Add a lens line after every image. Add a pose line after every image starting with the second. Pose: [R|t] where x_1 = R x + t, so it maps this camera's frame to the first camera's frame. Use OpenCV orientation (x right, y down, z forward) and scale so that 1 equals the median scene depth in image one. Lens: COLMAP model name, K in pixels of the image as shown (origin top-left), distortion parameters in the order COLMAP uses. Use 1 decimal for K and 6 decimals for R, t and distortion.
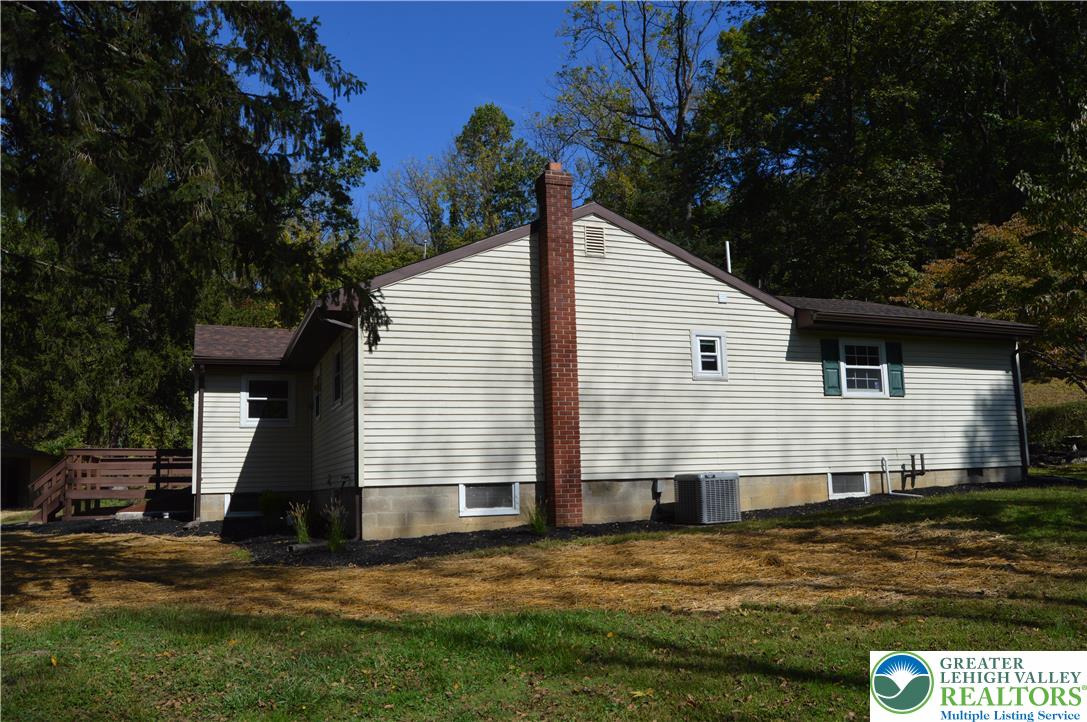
lens RADIAL K [[869.5, 0, 543.5], [0, 869.5, 361.0], [0, 0, 1]] dist [-0.095237, 0.036740]
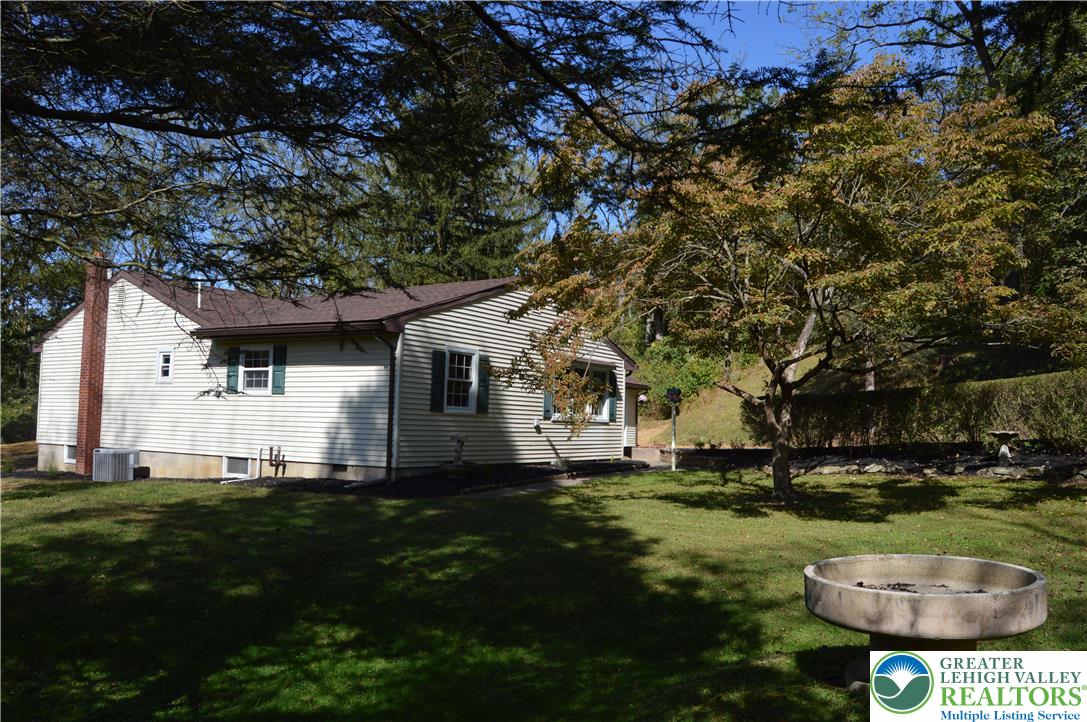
lens RADIAL K [[869.5, 0, 543.5], [0, 869.5, 361.0], [0, 0, 1]] dist [-0.095237, 0.036740]
pose [[0.600928, -0.018636, -0.799086, 1.541886], [0.073516, 0.996779, 0.032039, -0.012548], [0.795915, -0.077999, 0.600362, 0.607188]]
